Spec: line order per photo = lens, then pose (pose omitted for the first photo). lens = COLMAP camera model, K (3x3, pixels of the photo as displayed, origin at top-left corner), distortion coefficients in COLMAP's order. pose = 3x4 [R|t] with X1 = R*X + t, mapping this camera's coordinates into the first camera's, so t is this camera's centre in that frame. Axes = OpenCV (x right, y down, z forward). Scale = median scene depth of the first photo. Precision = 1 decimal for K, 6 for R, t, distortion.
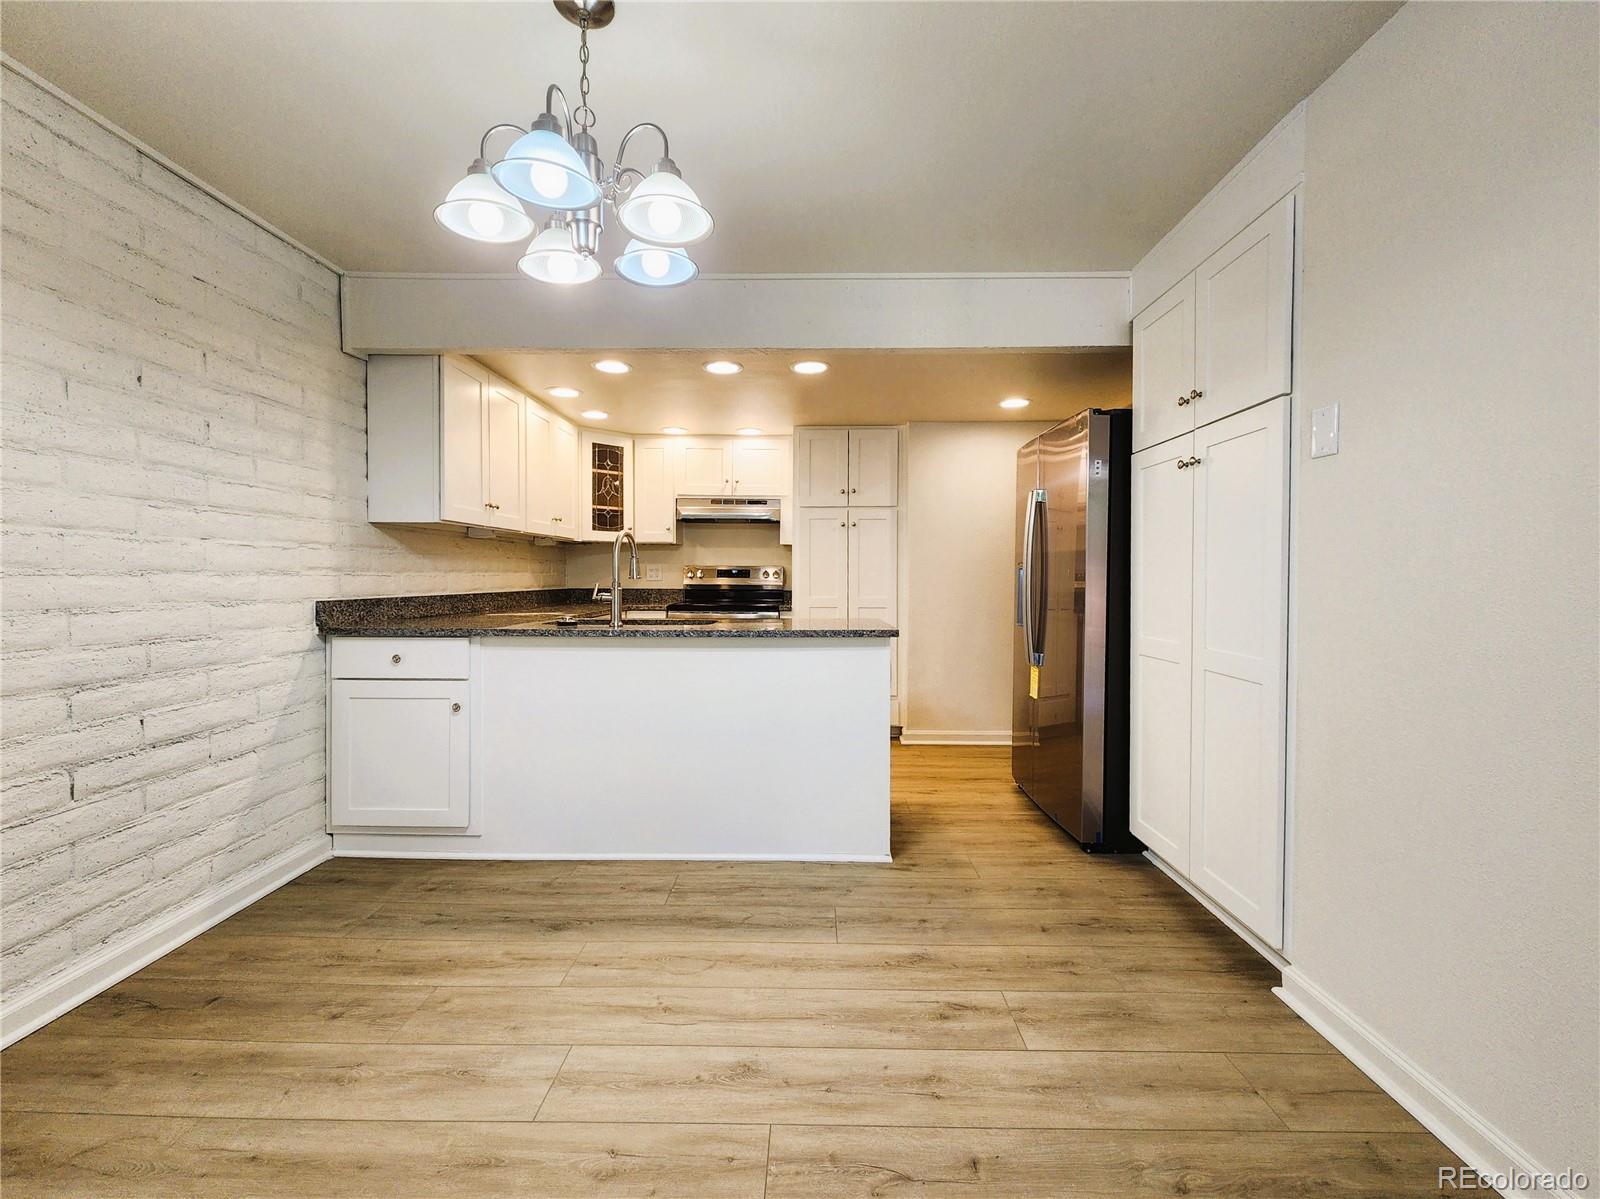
lens RADIAL K [[688.9, 0, 803.0], [0, 688.9, 586.6], [0, 0, 1]] dist [0.003696, 0.000275]
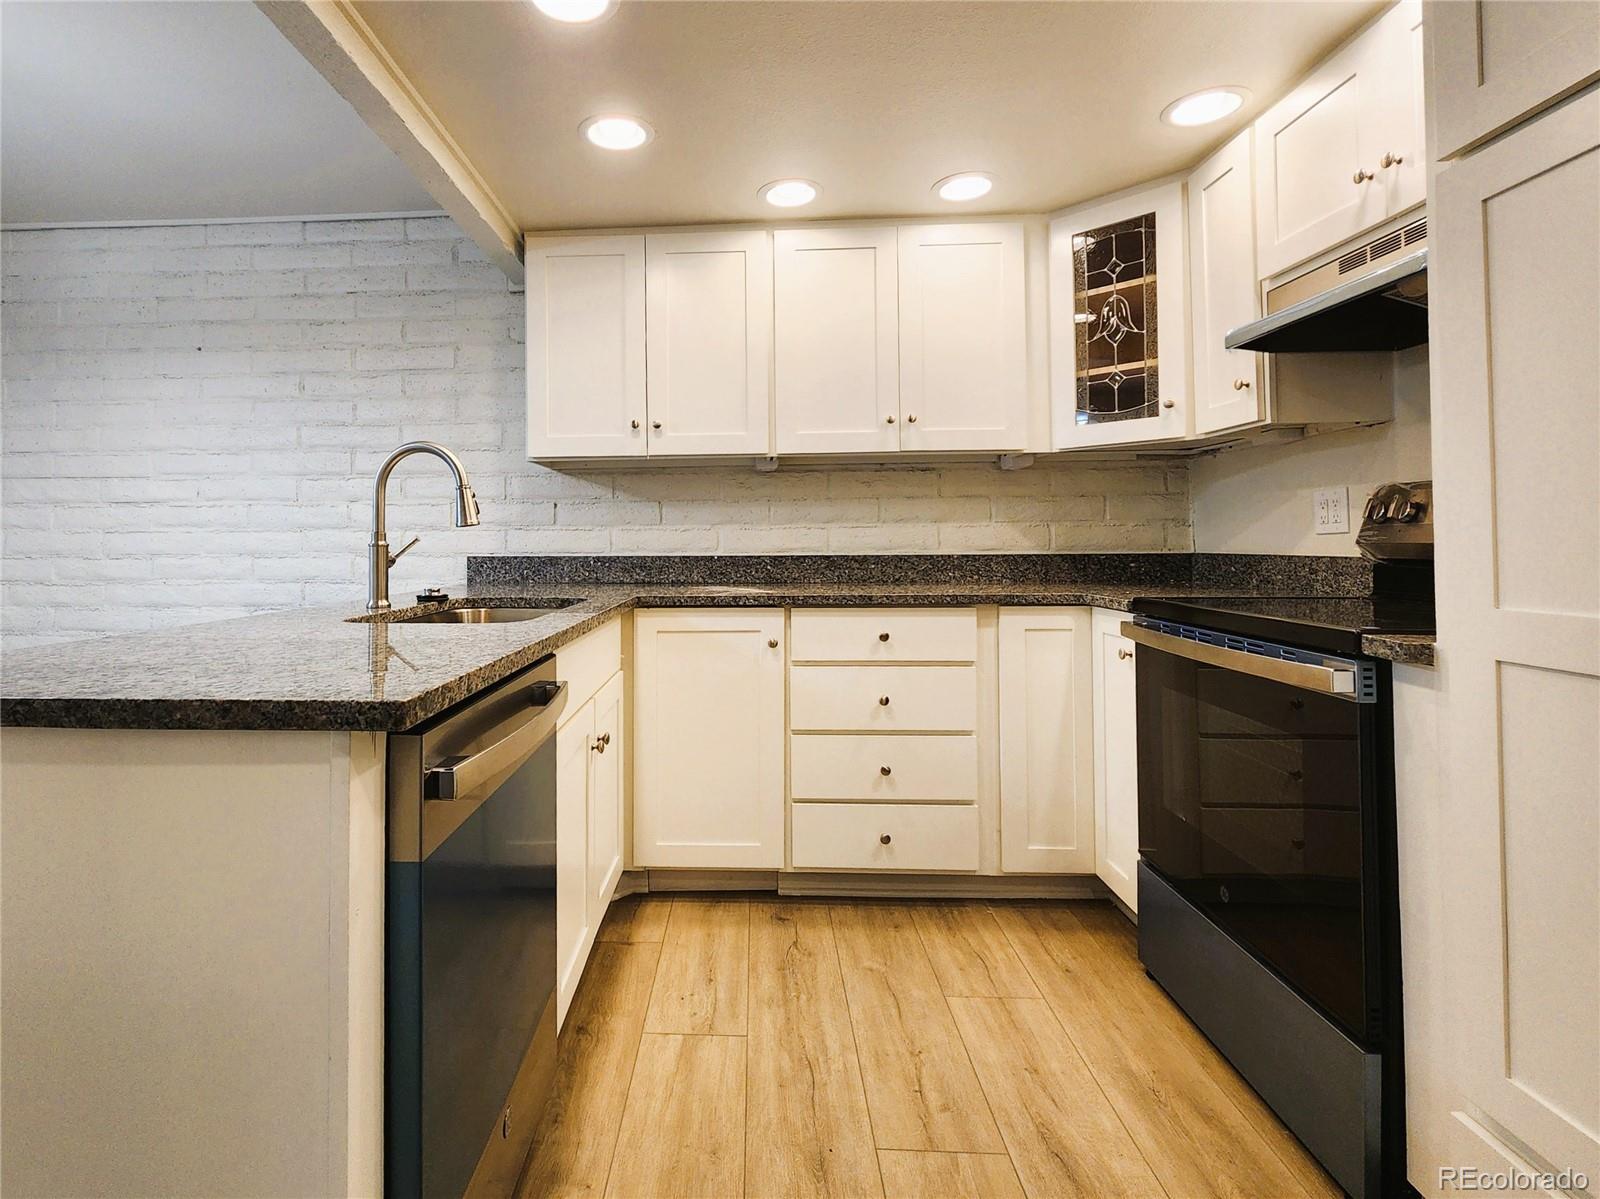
lens RADIAL K [[803.8, 0, 701.7], [0, 803.8, 531.2], [0, 0, 1]] dist [0.003049, 0.000448]
pose [[-0.054335, -0.018940, -0.998343, 0.242347], [-0.011707, 0.999763, -0.018330, 0.001280], [0.998454, 0.010691, -0.054544, 0.785969]]
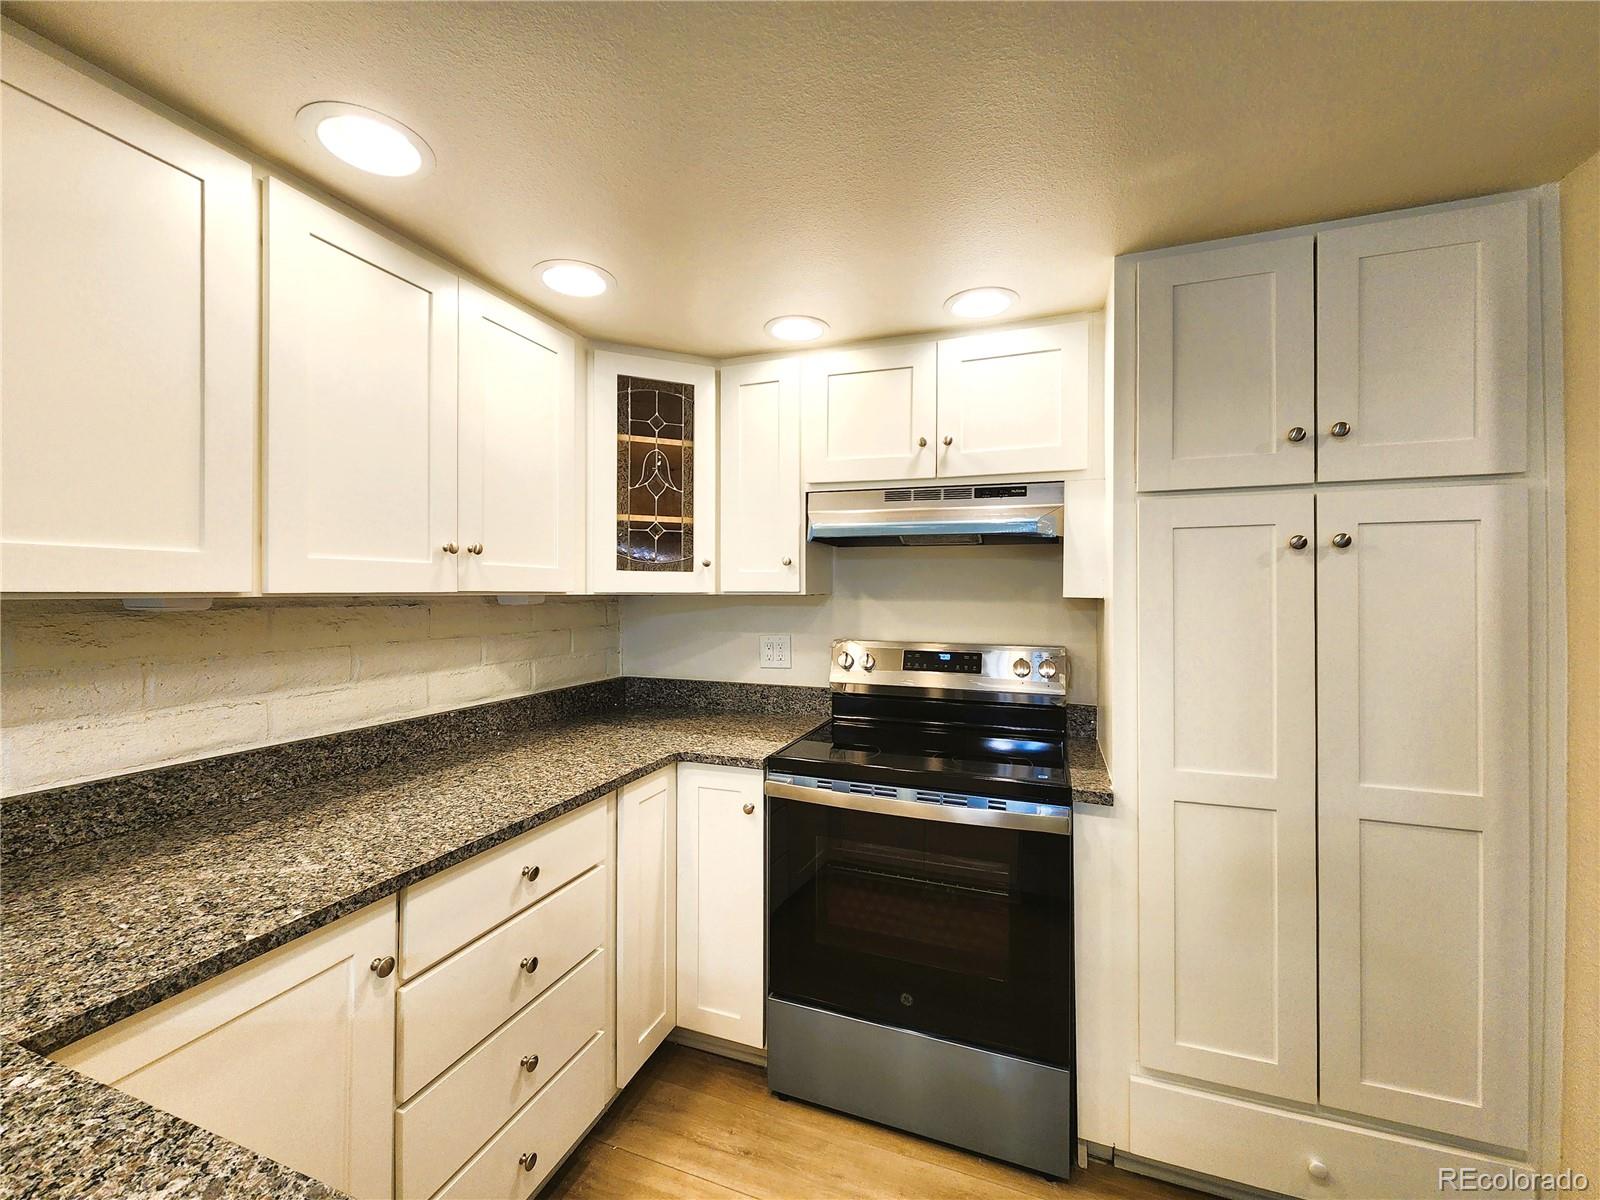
lens RADIAL K [[659.6, 0, 796.5], [0, 659.6, 589.2], [0, 0, 1]] dist [0.002668, -0.000234]
pose [[0.941025, -0.002316, -0.338330, -0.051334], [-0.005065, 0.999768, -0.020933, -0.061279], [0.338300, 0.021412, 0.940795, 0.640298]]
